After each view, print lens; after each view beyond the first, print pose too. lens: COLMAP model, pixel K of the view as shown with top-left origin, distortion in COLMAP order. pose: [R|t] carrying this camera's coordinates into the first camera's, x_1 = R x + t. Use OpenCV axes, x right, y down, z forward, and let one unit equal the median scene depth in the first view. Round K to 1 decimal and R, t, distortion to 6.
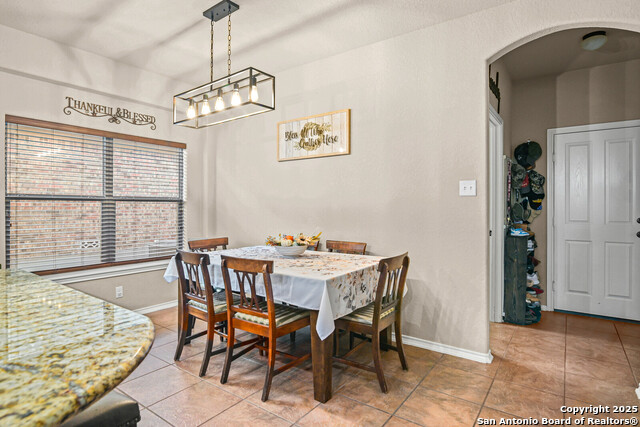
lens RADIAL K [[345.6, 0, 318.2], [0, 345.6, 207.4], [0, 0, 1]] dist [-0.007558, -0.000248]
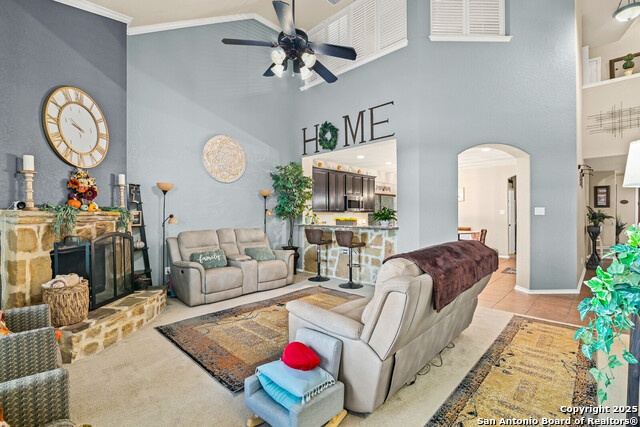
lens RADIAL K [[301.8, 0, 315.4], [0, 301.8, 211.2], [0, 0, 1]] dist [-0.012438, -0.000534]
pose [[0.990972, -0.003866, -0.134013, -0.881658], [0.002659, 0.999954, -0.009180, -0.036267], [0.134043, 0.008741, 0.990937, -1.936927]]
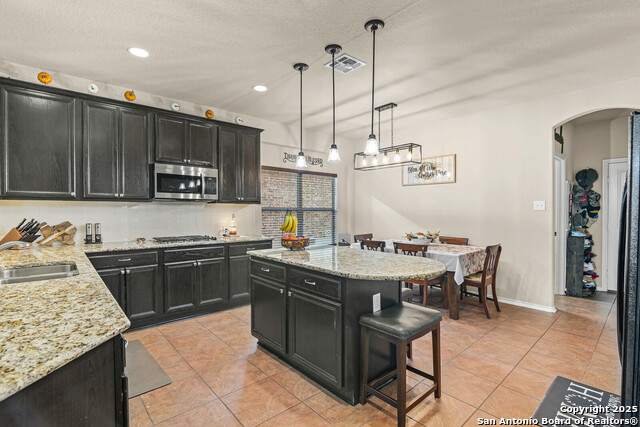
lens RADIAL K [[301.8, 0, 317.1], [0, 301.8, 210.3], [0, 0, 1]] dist [-0.012438, -0.000534]
pose [[0.977015, 0.003063, -0.213151, -0.221665], [-0.002977, 0.999995, 0.000726, -0.023985], [0.213152, -0.000075, 0.977019, -0.460817]]
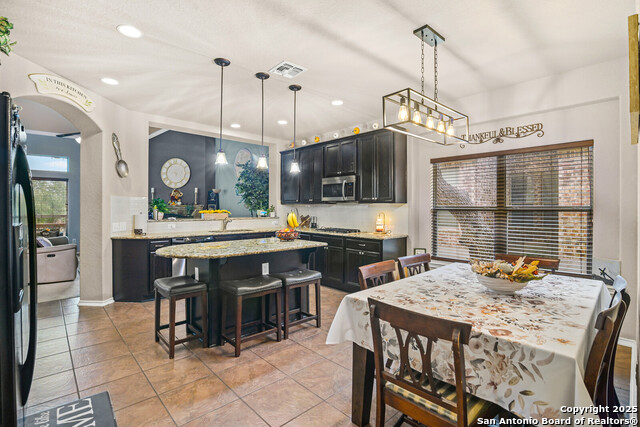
lens RADIAL K [[301.8, 0, 320.2], [0, 301.8, 210.3], [0, 0, 1]] dist [-0.012438, -0.000534]
pose [[-0.183338, 0.007078, -0.983025, 0.520788], [-0.004027, 0.999960, 0.007951, -0.028289], [0.983042, 0.005416, -0.183302, 0.630404]]
